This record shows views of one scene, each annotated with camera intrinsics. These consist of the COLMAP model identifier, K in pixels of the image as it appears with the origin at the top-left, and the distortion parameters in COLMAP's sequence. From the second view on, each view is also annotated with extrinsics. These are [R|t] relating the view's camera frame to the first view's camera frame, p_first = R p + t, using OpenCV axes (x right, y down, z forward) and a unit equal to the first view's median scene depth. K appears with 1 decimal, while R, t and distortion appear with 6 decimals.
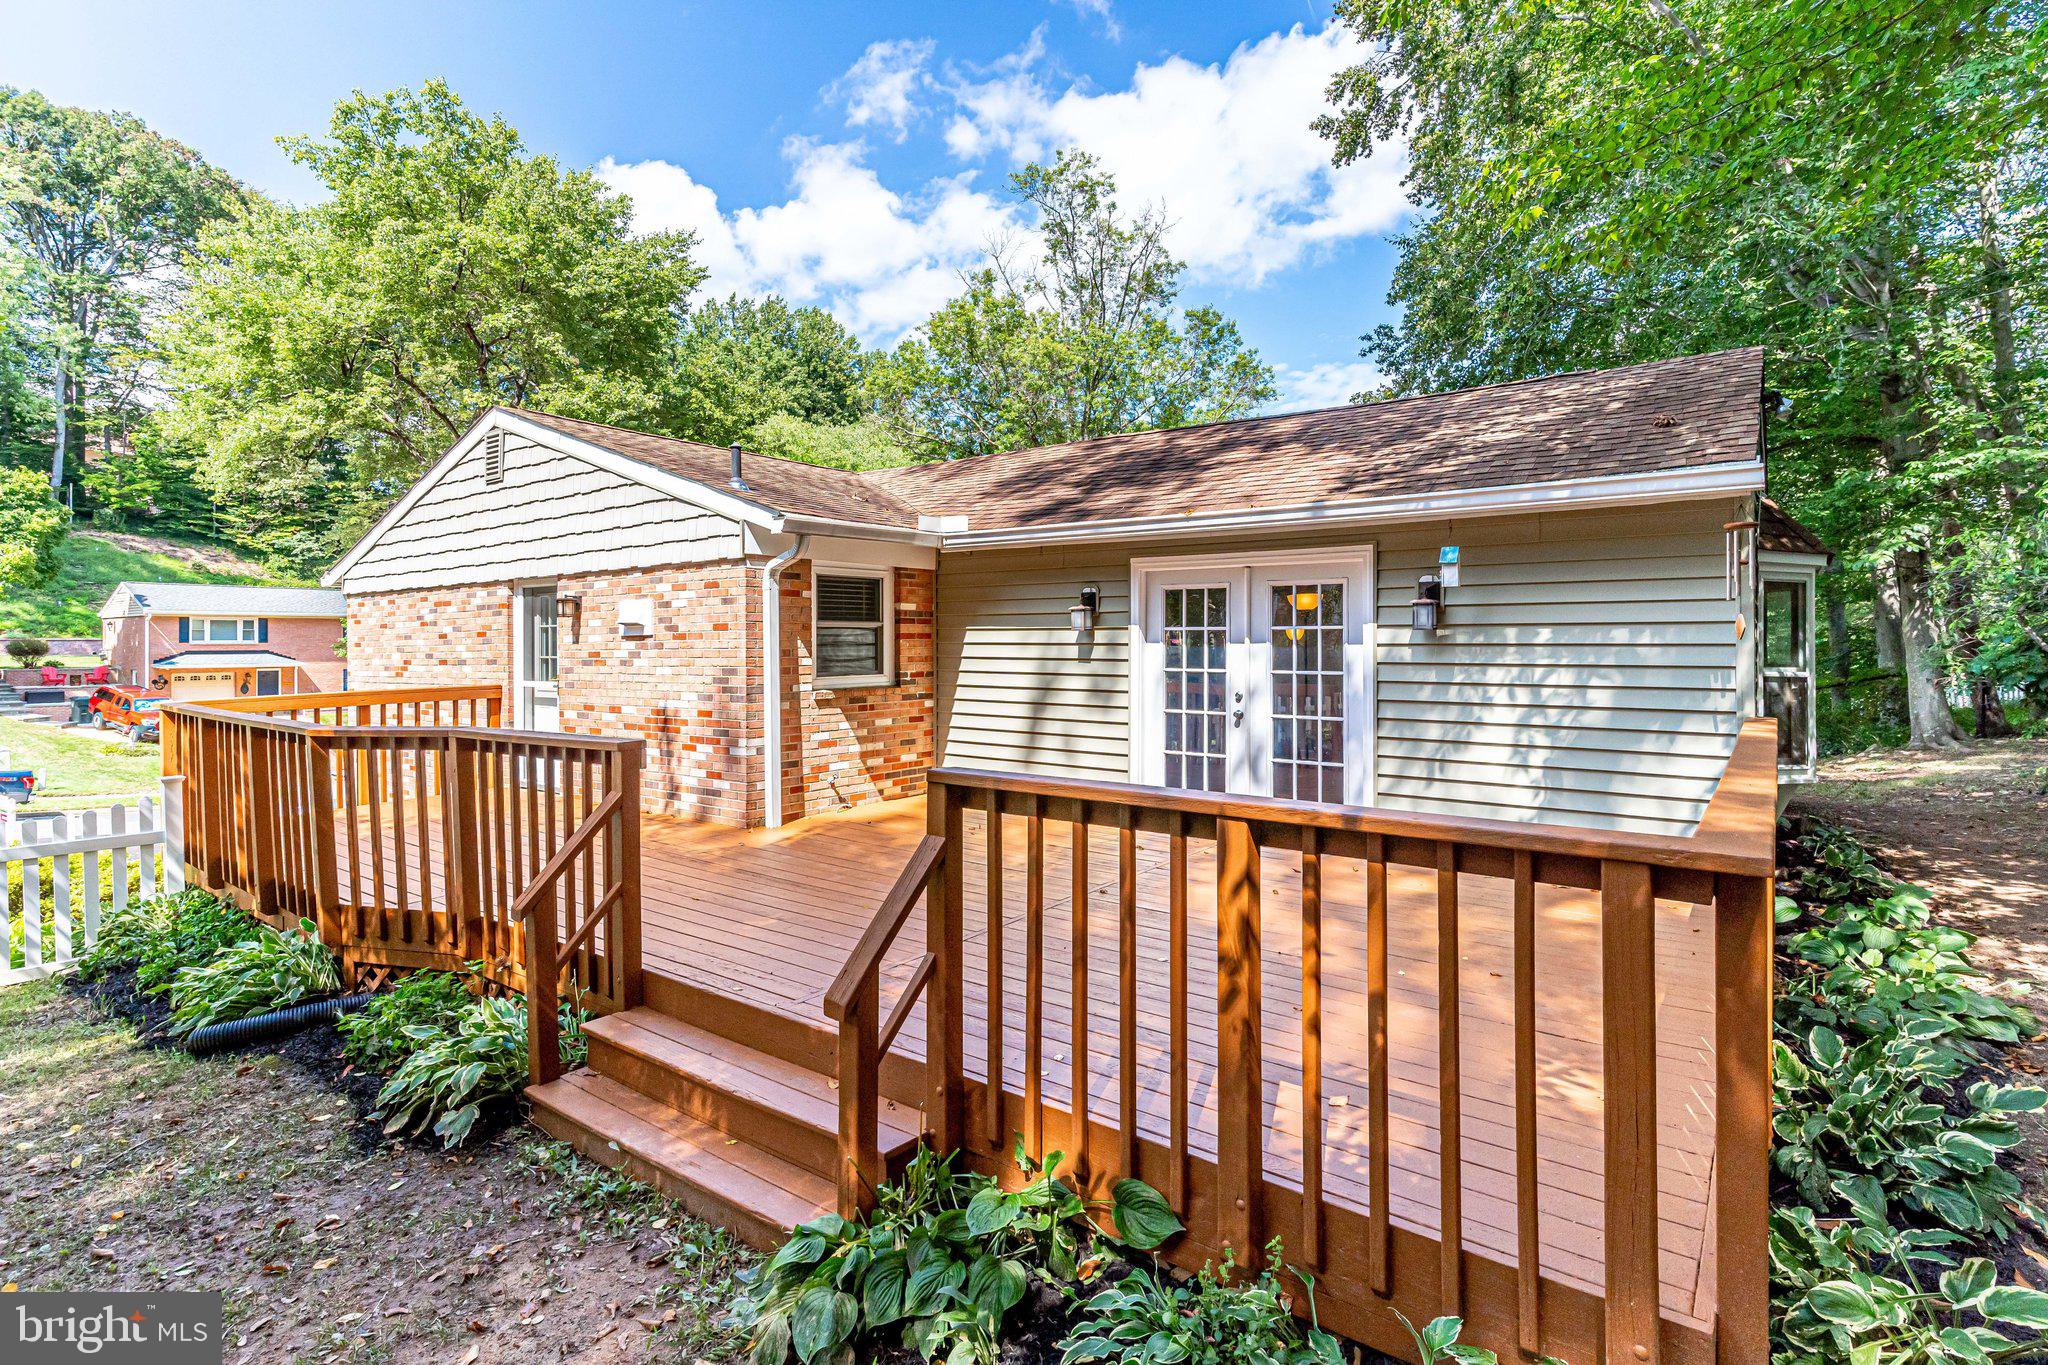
lens RADIAL K [[987.1, 0, 1024.0], [0, 987.1, 682.5], [0, 0, 1]] dist [-0.005281, 0.004813]
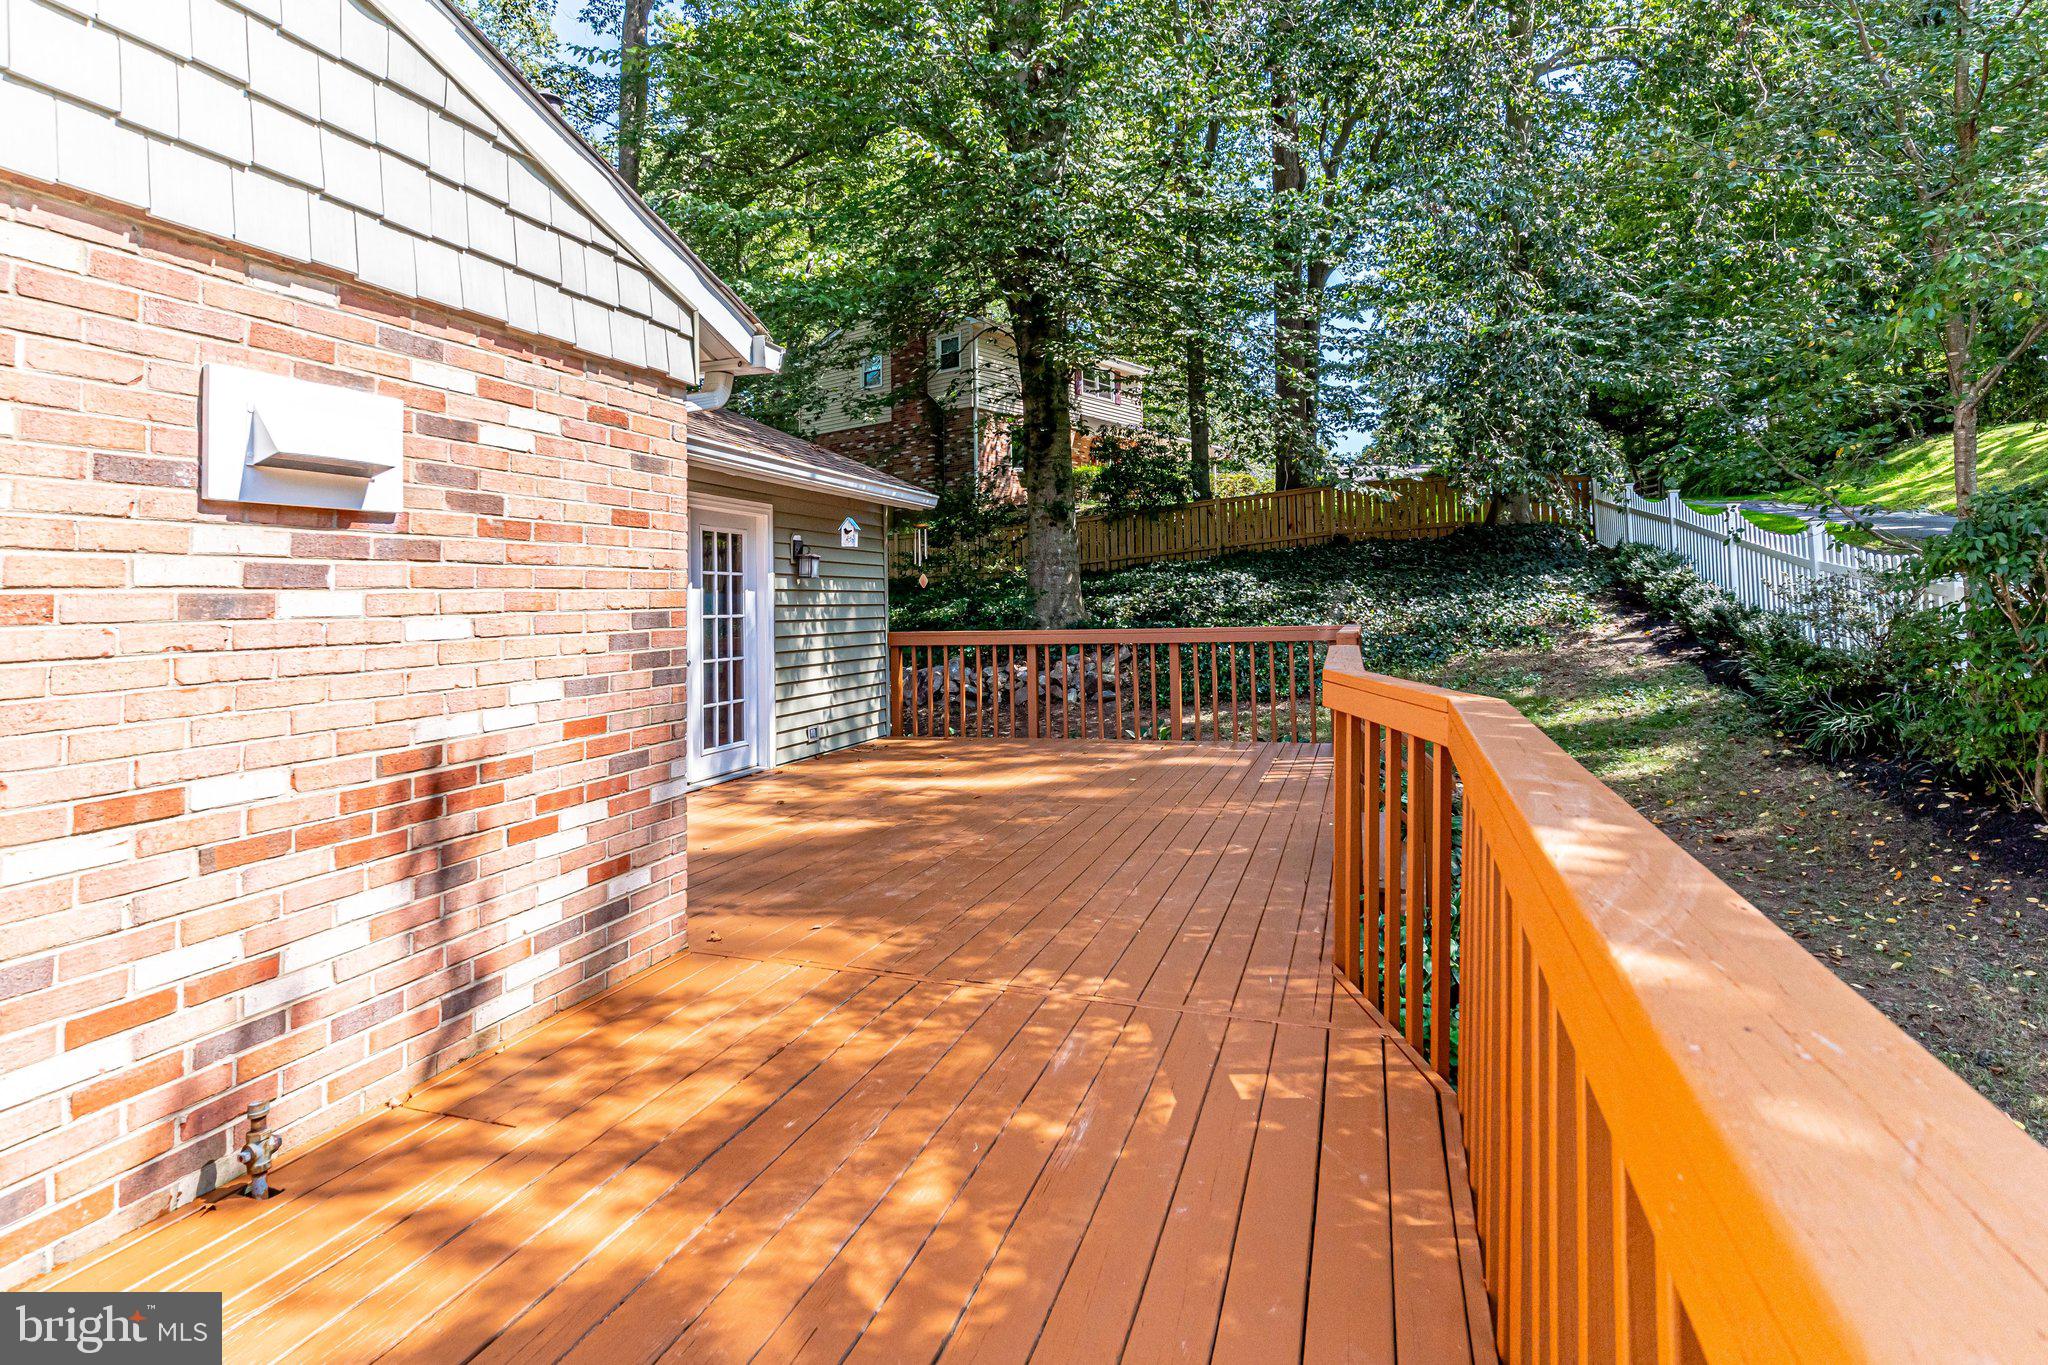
lens RADIAL K [[1034.0, 0, 1028.2], [0, 1034.0, 615.7], [0, 0, 1]] dist [-0.072433, 0.035635]
pose [[-0.328027, 0.003334, 0.944662, -0.700168], [0.063617, 0.997802, 0.018569, -0.009168], [-0.942524, 0.066187, -0.327518, 0.867940]]
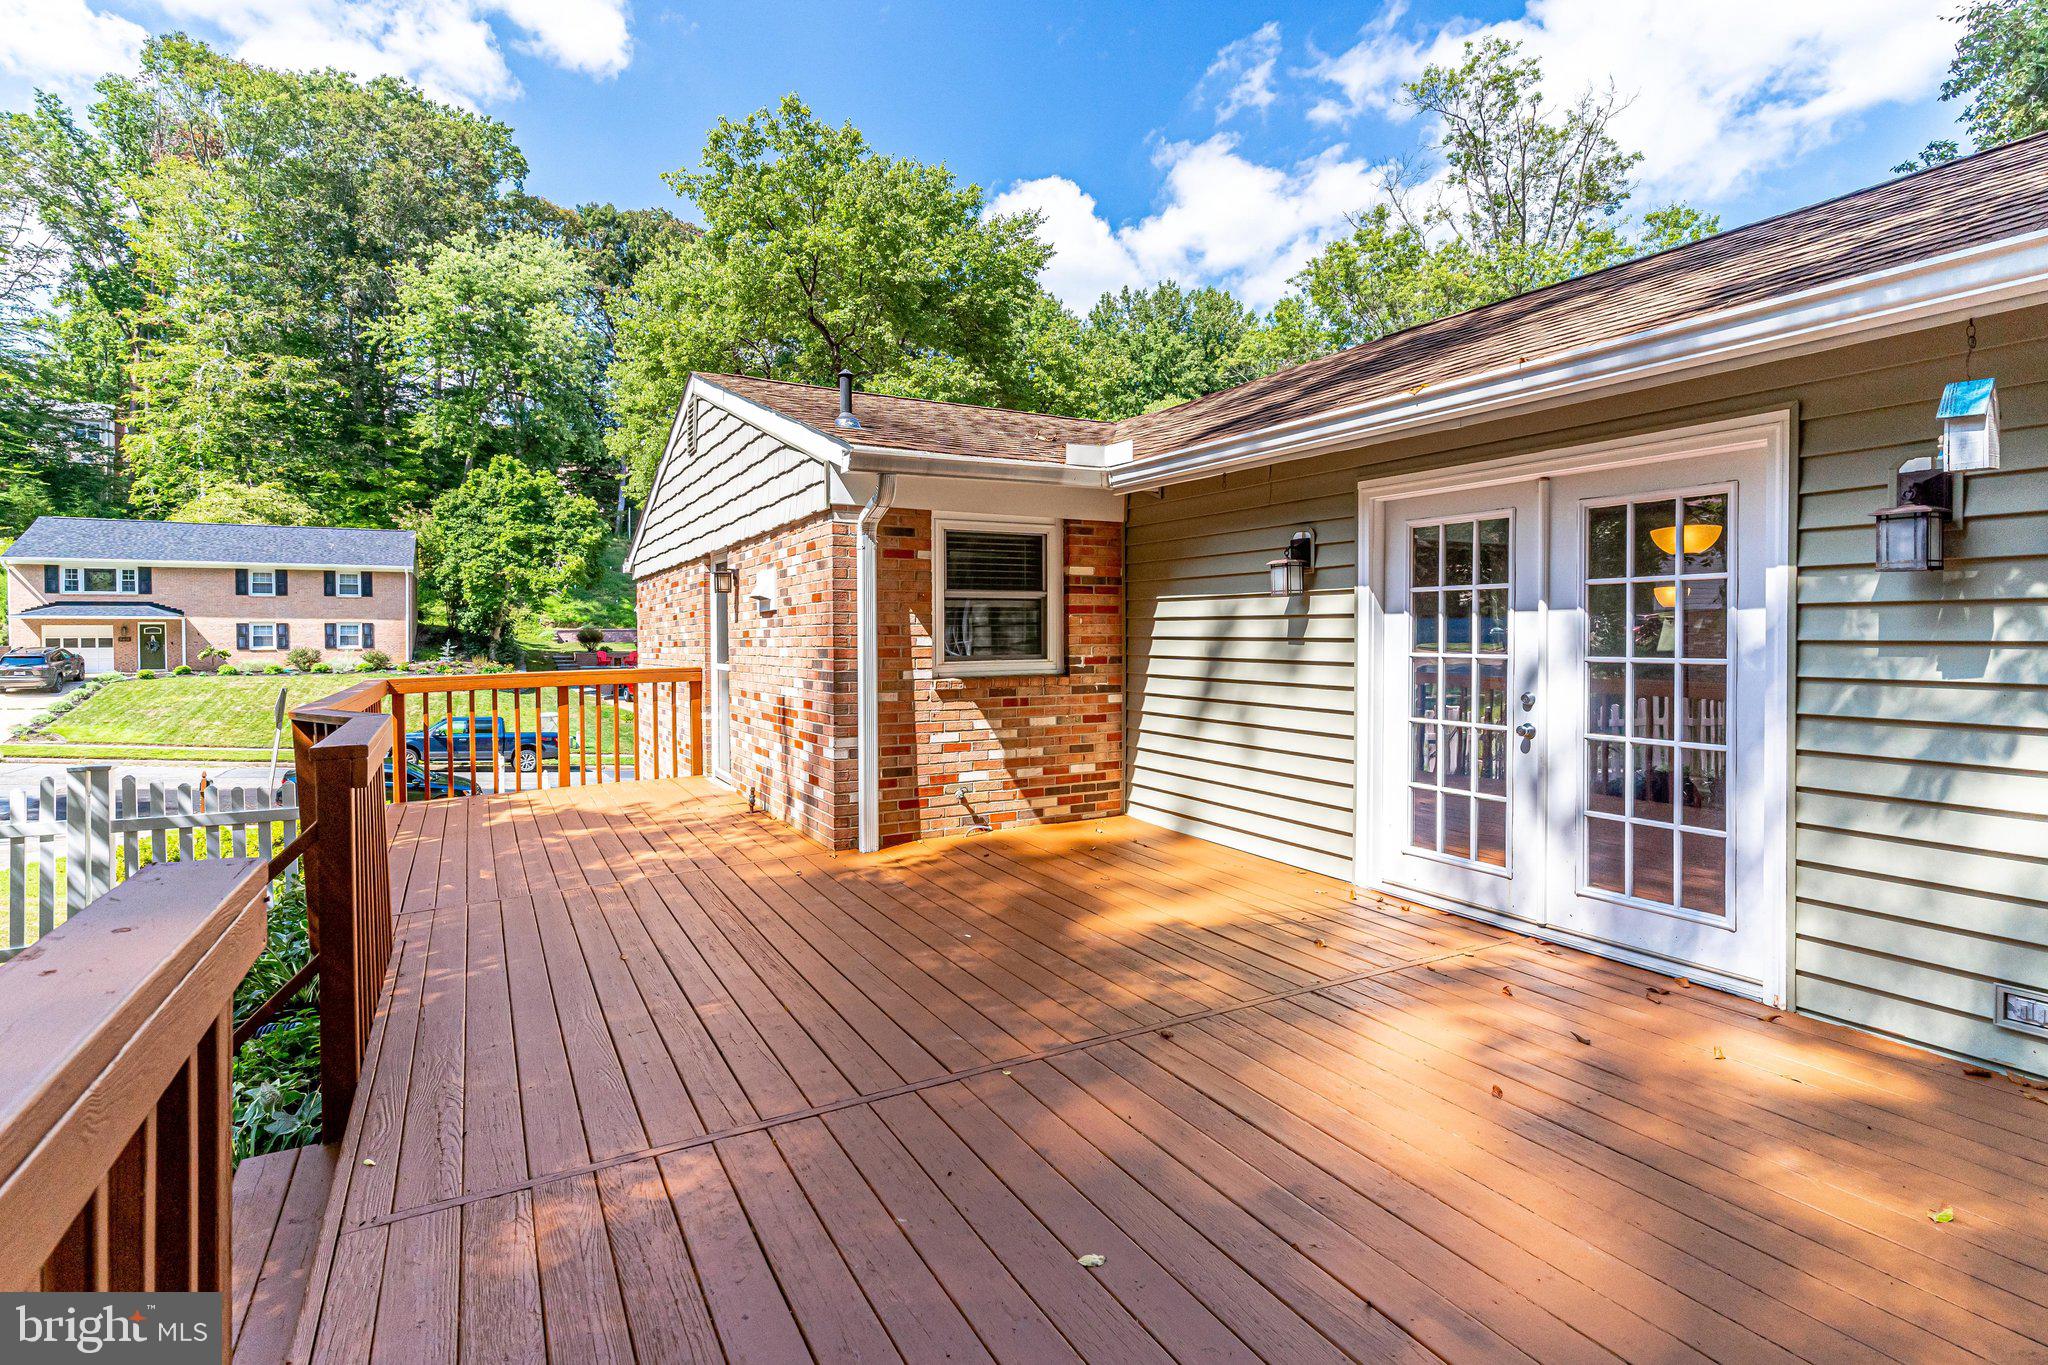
lens RADIAL K [[987.1, 0, 1024.0], [0, 987.1, 682.5], [0, 0, 1]] dist [-0.005281, 0.004813]
pose [[0.915125, 0.018690, -0.402736, 0.153927], [-0.014702, 0.999808, 0.012991, -0.000024], [0.402901, -0.005968, 0.915224, 0.289844]]
